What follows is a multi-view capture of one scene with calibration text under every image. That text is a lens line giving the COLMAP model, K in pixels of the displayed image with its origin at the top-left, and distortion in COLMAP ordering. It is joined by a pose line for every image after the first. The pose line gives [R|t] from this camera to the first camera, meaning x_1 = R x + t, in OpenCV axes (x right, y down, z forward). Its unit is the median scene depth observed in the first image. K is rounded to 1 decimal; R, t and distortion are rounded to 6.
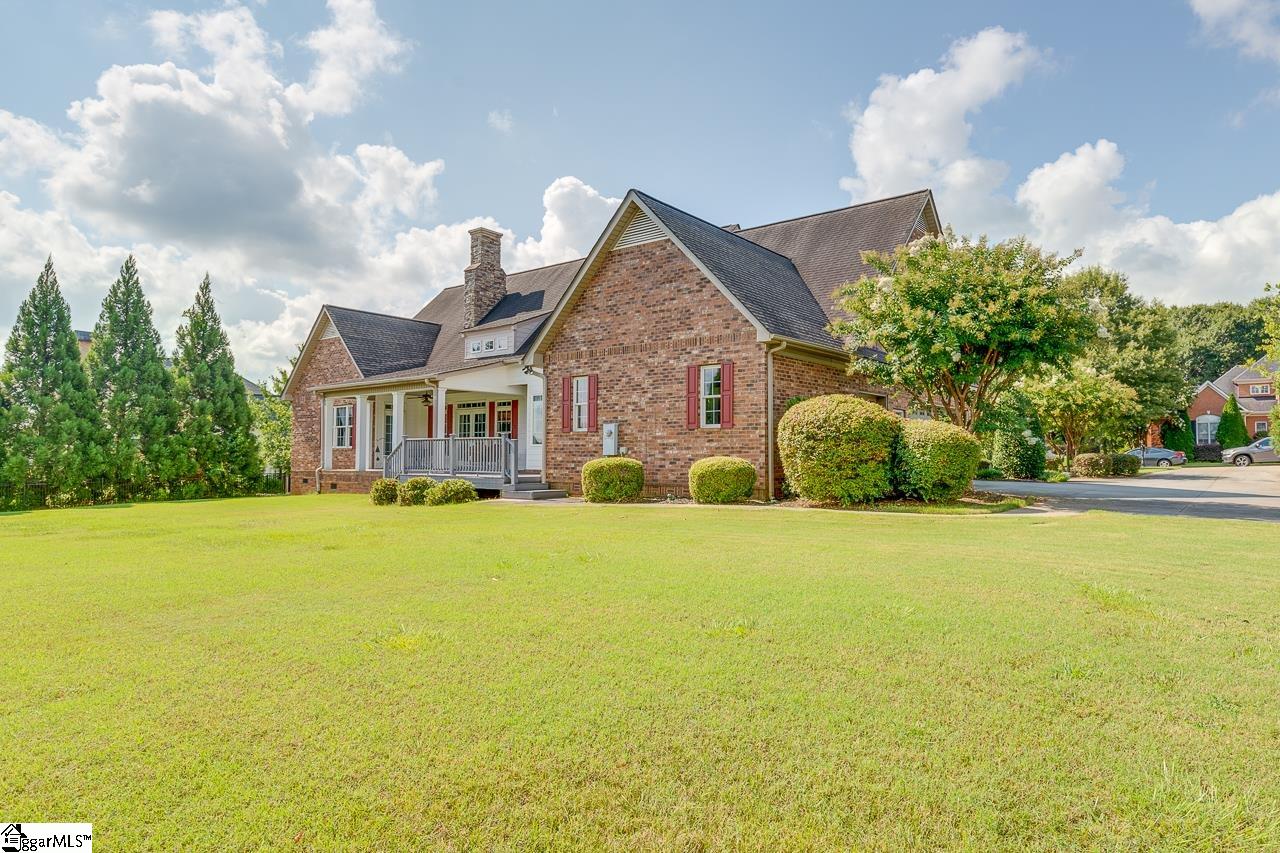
lens RADIAL K [[766.3, 0, 639.3], [0, 766.3, 424.8], [0, 0, 1]] dist [-0.001071, -0.000449]
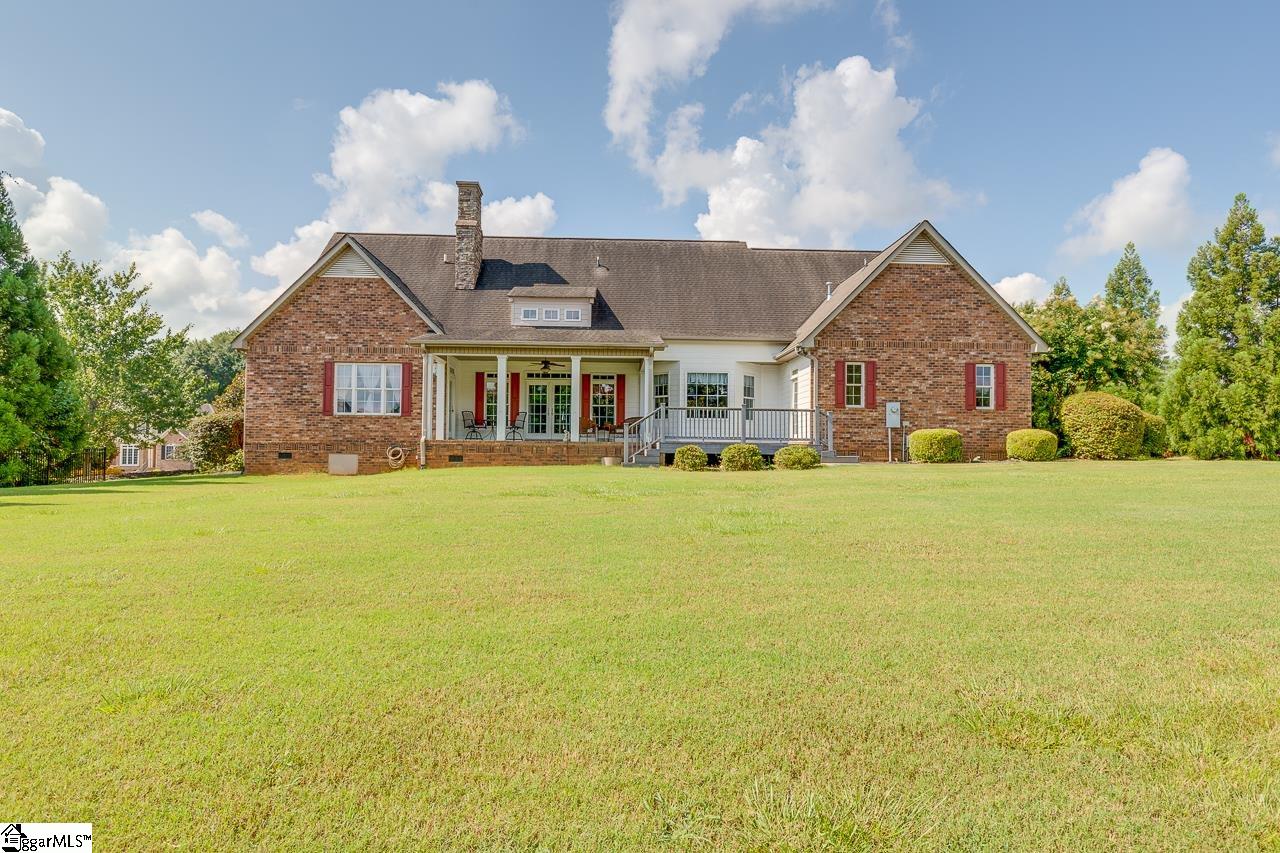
lens RADIAL K [[710.8, 0, 639.3], [0, 710.8, 433.2], [0, 0, 1]] dist [-0.002870, -0.000251]
pose [[0.755245, 0.024378, 0.654989, -1.073066], [-0.037393, 0.999283, 0.005925, 0.055546], [-0.654375, -0.028967, 0.755615, 0.381813]]
